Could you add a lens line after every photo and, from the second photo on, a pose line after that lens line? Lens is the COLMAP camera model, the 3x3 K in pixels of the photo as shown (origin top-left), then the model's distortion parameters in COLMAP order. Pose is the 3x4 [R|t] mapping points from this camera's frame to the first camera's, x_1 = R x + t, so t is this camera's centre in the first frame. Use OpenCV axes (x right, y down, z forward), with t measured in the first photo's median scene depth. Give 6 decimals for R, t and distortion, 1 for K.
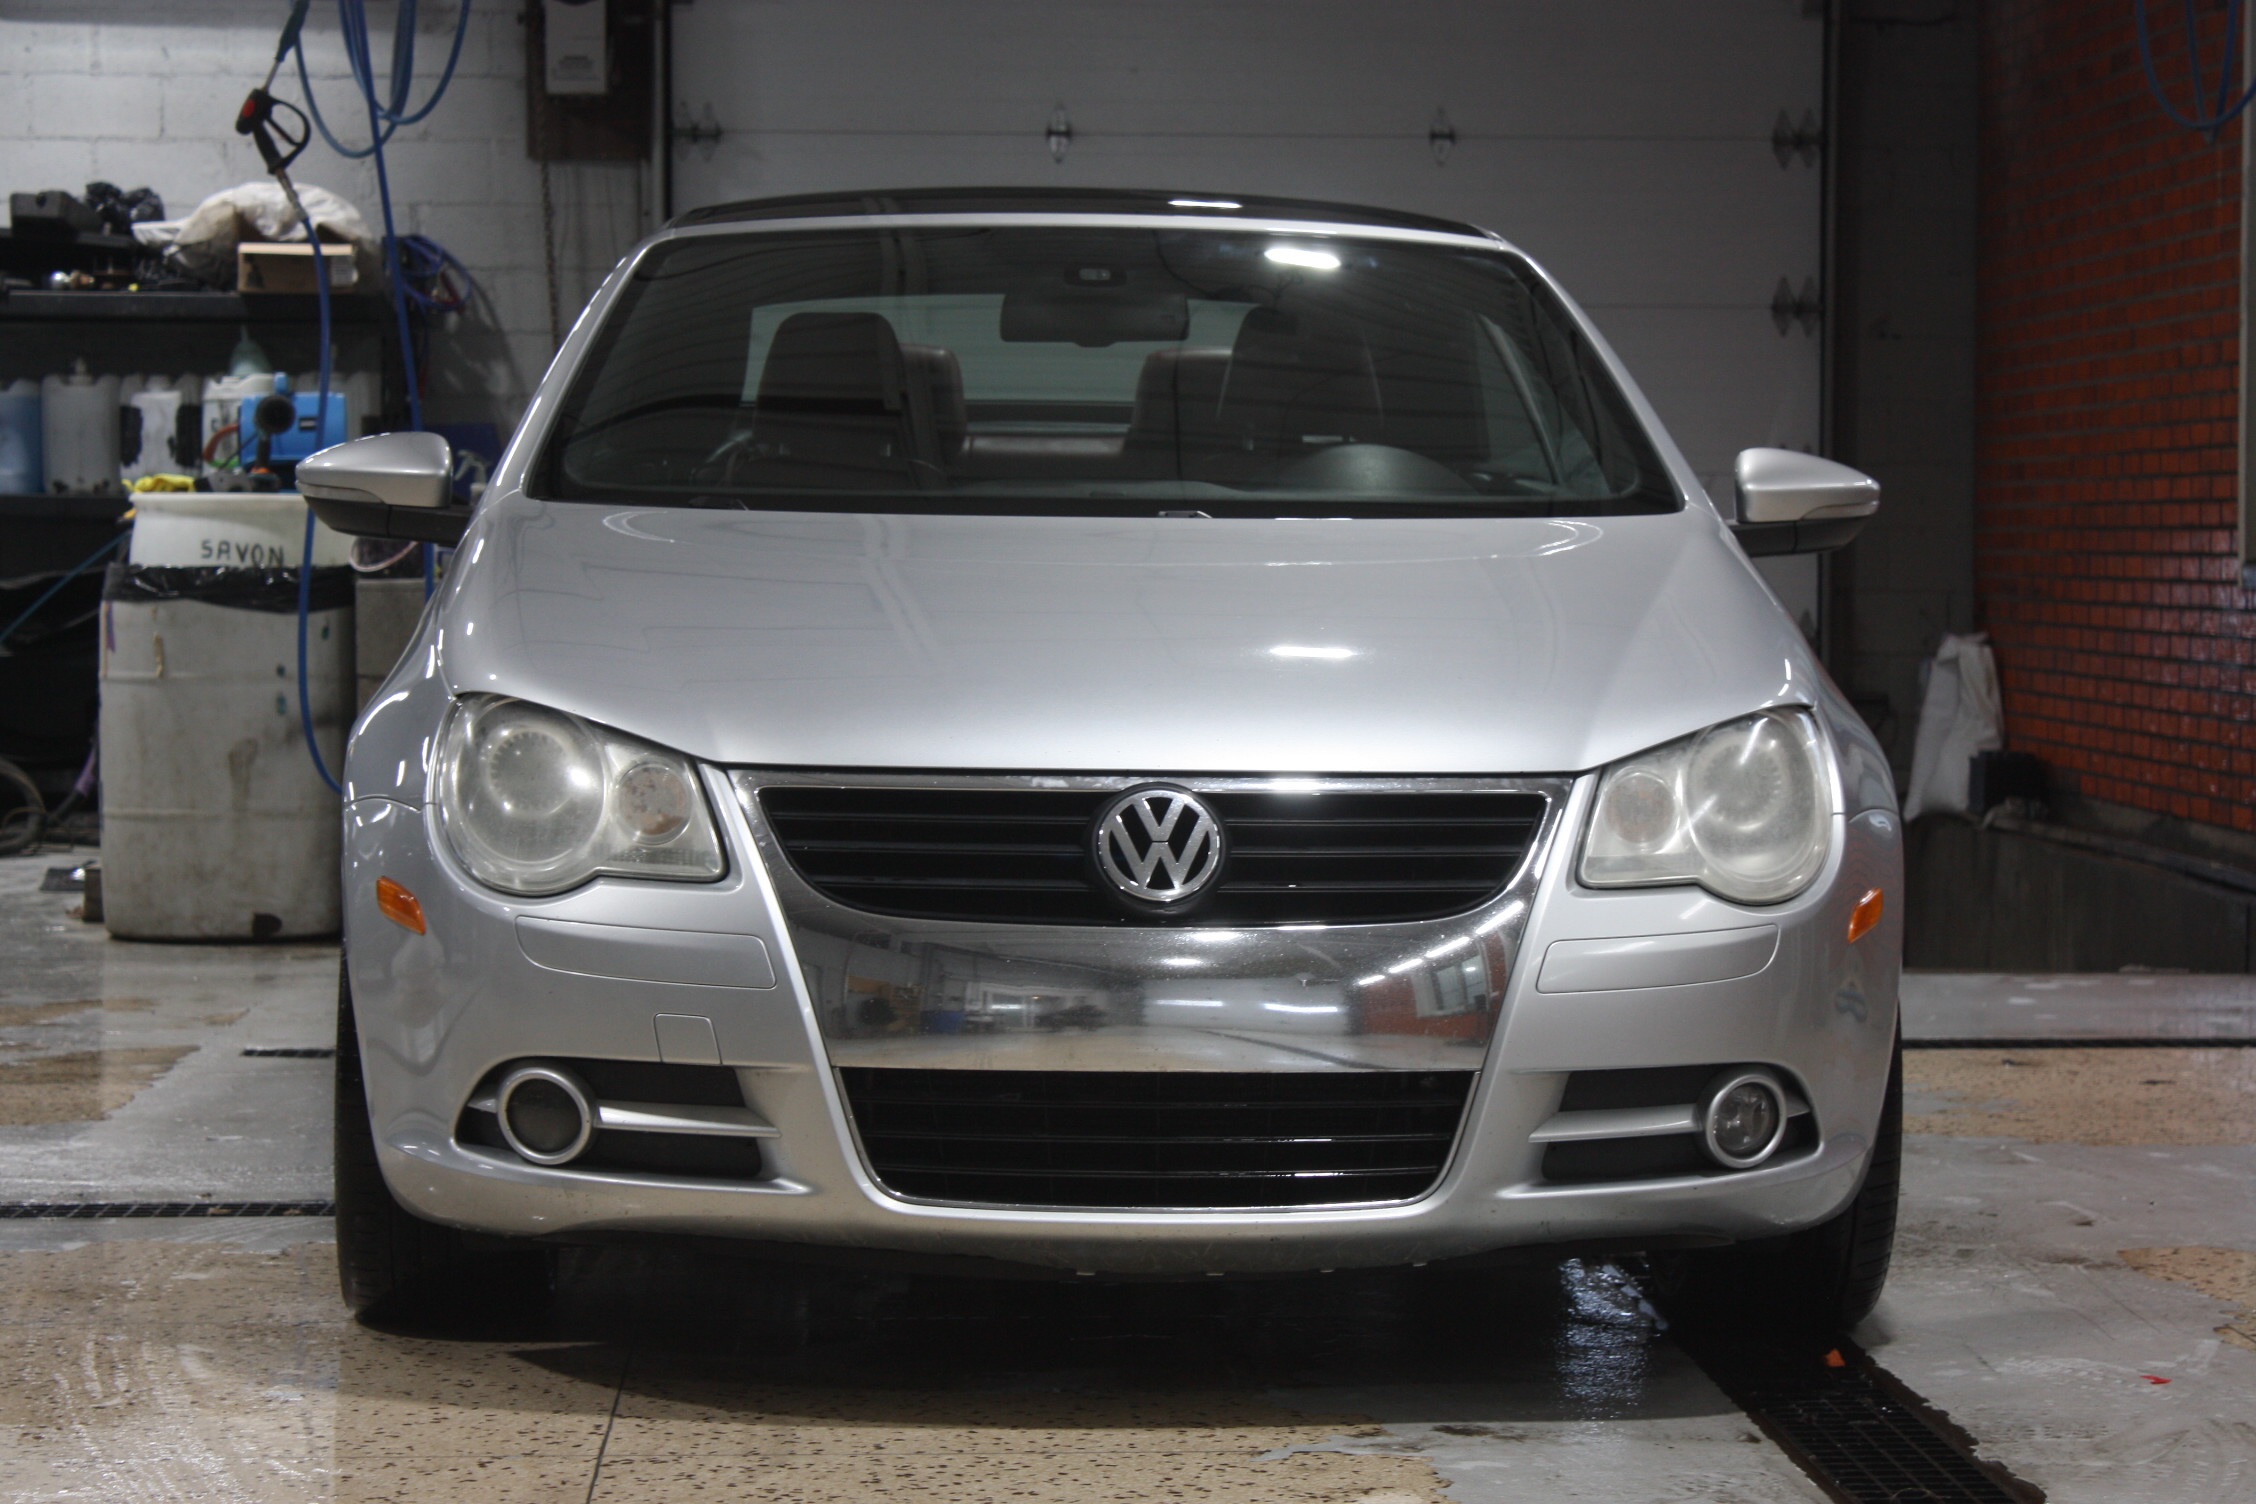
lens RADIAL K [[5423.4, 0, 1128.0], [0, 5423.4, 756.0], [0, 0, 1]] dist [0.159932, 0.000000]
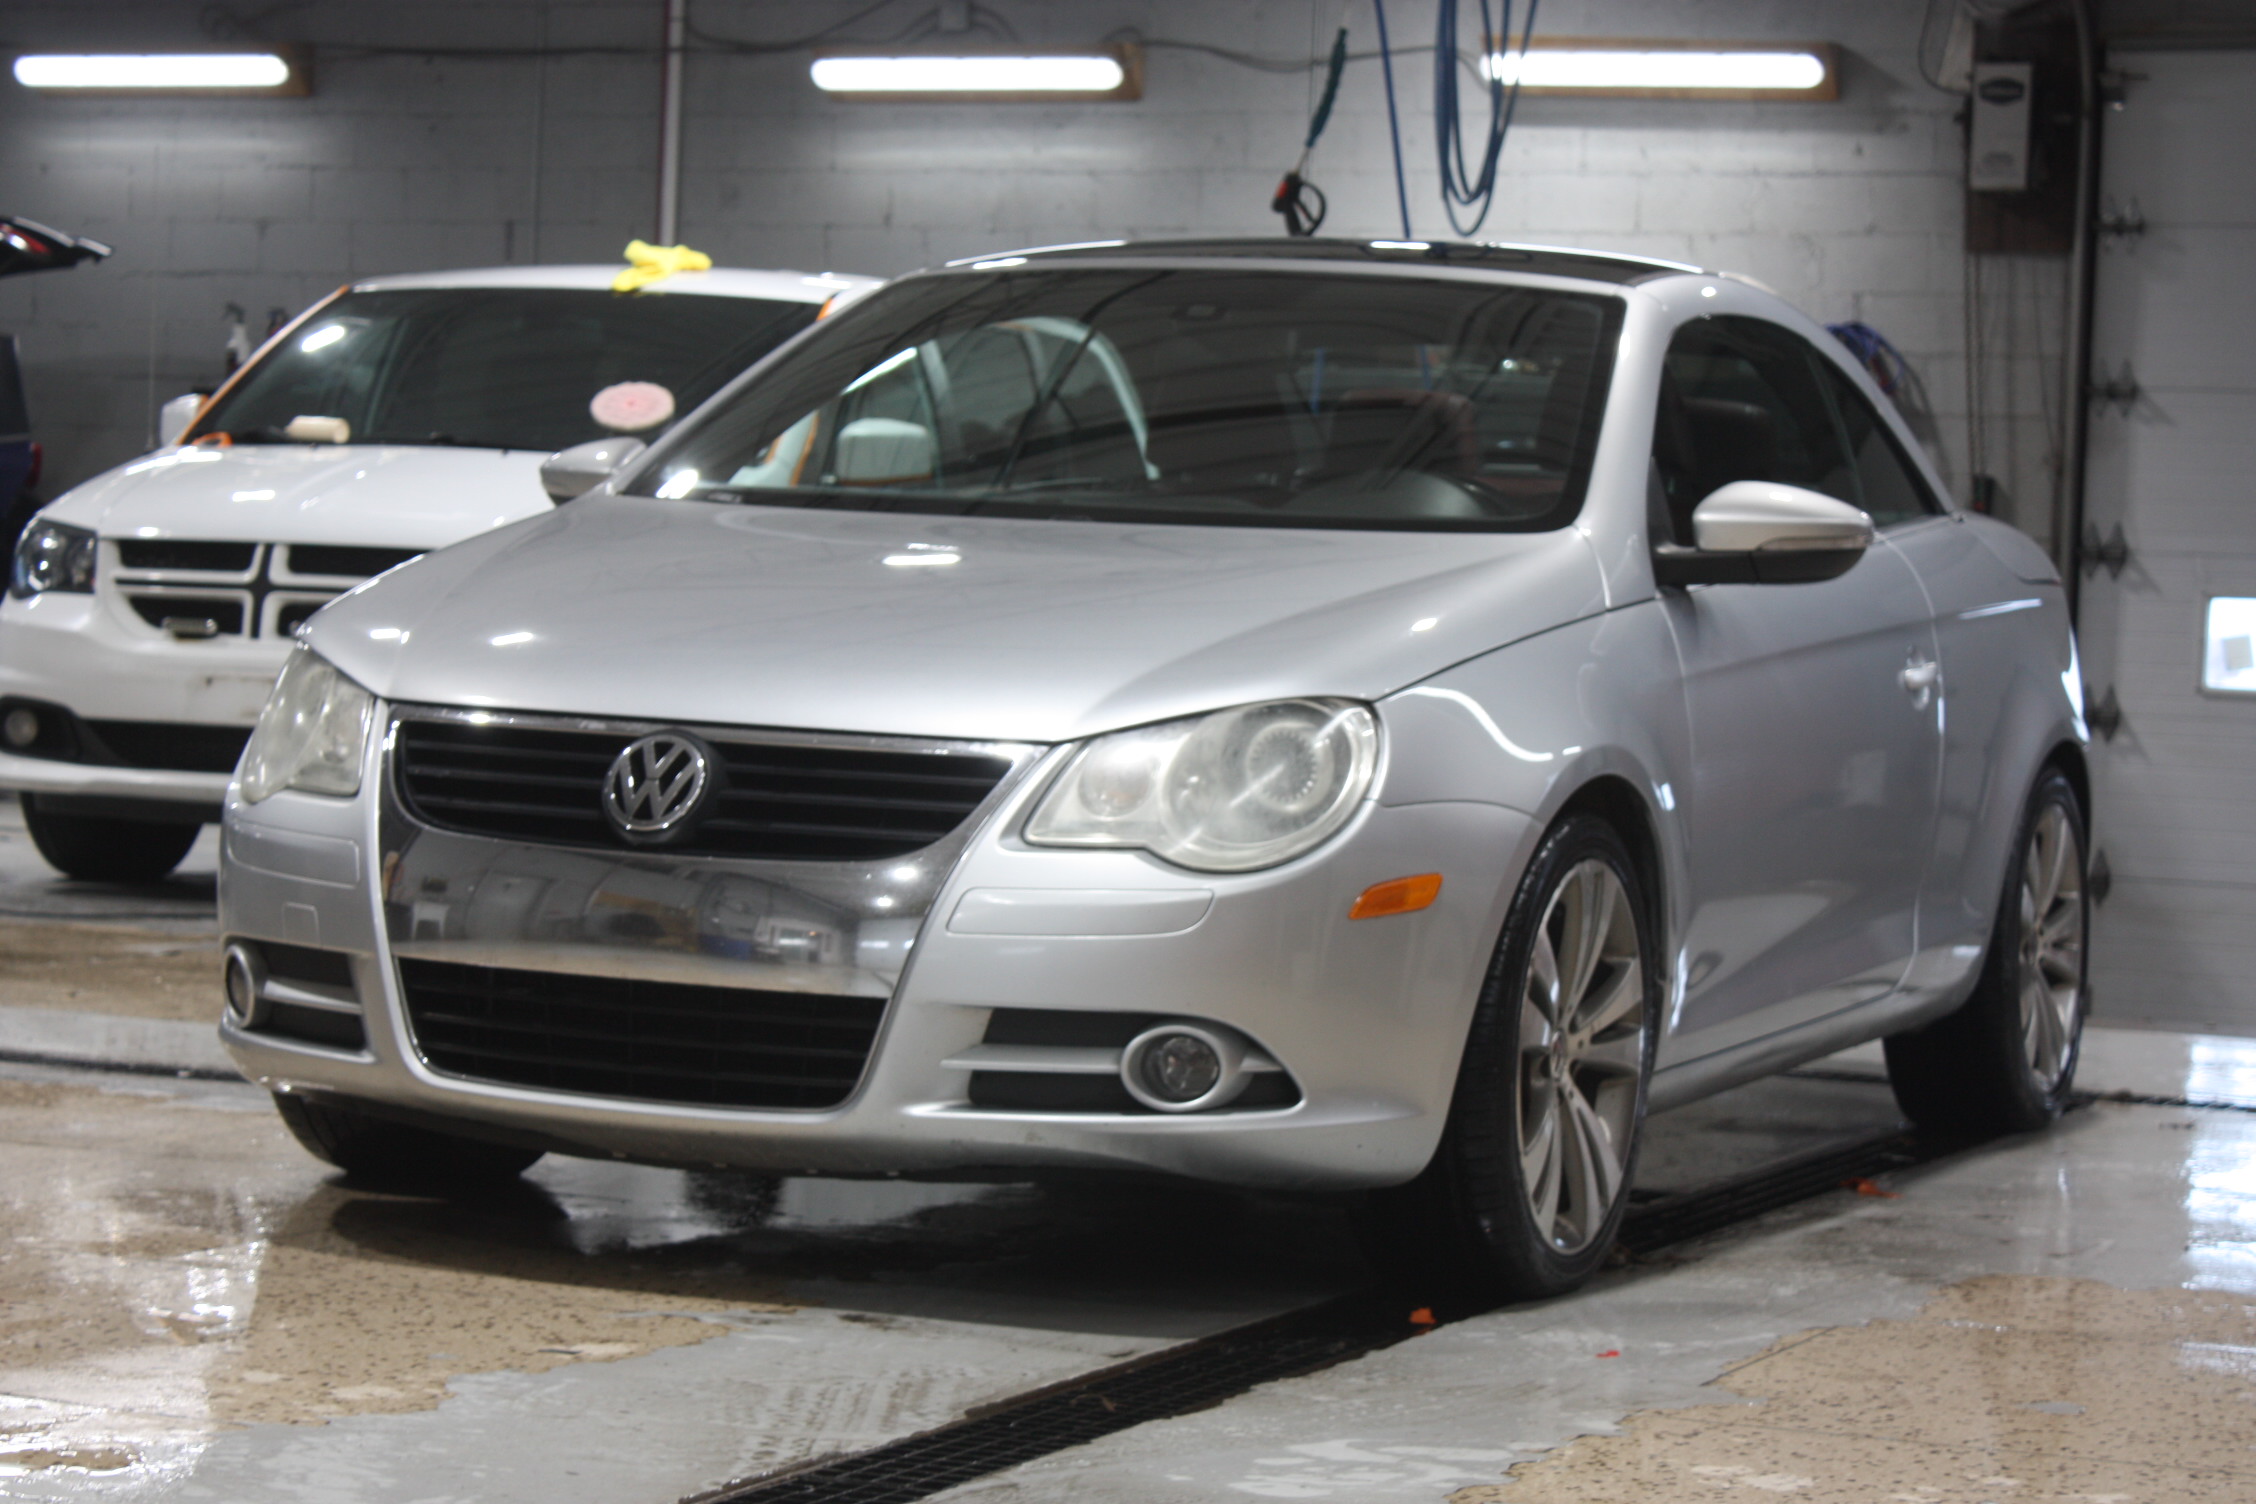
lens RADIAL K [[5349.9, 0, 1128.5], [0, 5349.9, 748.1], [0, 0, 1]] dist [-0.031815, 0.000000]
pose [[0.893193, 0.045920, -0.447323, 0.537668], [-0.056487, 0.998350, -0.010305, 0.013619], [0.446111, 0.034472, 0.894313, 0.032240]]
